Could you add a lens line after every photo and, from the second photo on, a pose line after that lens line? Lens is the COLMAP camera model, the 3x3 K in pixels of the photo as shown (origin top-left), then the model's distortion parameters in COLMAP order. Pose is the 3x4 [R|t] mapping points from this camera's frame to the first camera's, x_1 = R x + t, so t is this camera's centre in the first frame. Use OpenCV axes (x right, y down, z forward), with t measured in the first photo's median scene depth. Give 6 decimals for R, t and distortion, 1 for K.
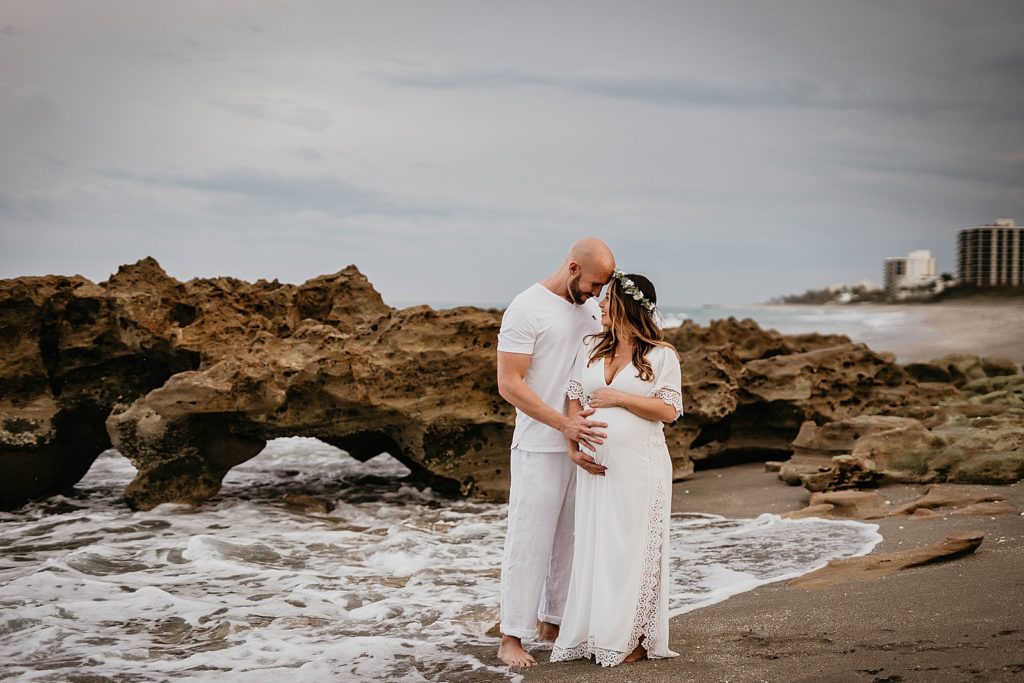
lens RADIAL K [[1480.0, 0, 512.0], [0, 1480.0, 341.5], [0, 0, 1]] dist [0.084282, -0.000629]
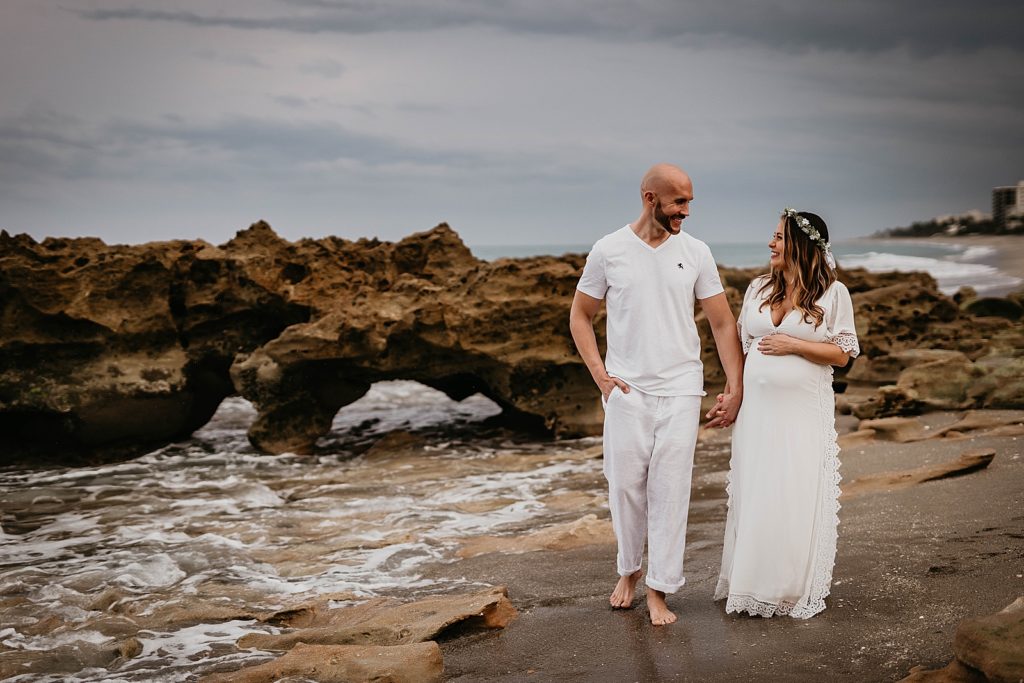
lens RADIAL K [[1493.9, 0, 512.4], [0, 1493.9, 325.9], [0, 0, 1]] dist [0.173556, 0.014624]
pose [[0.997241, -0.023679, -0.070361, 0.021870], [0.025673, 0.999290, 0.027579, -0.005274], [0.069658, -0.029310, 0.997140, -0.118996]]
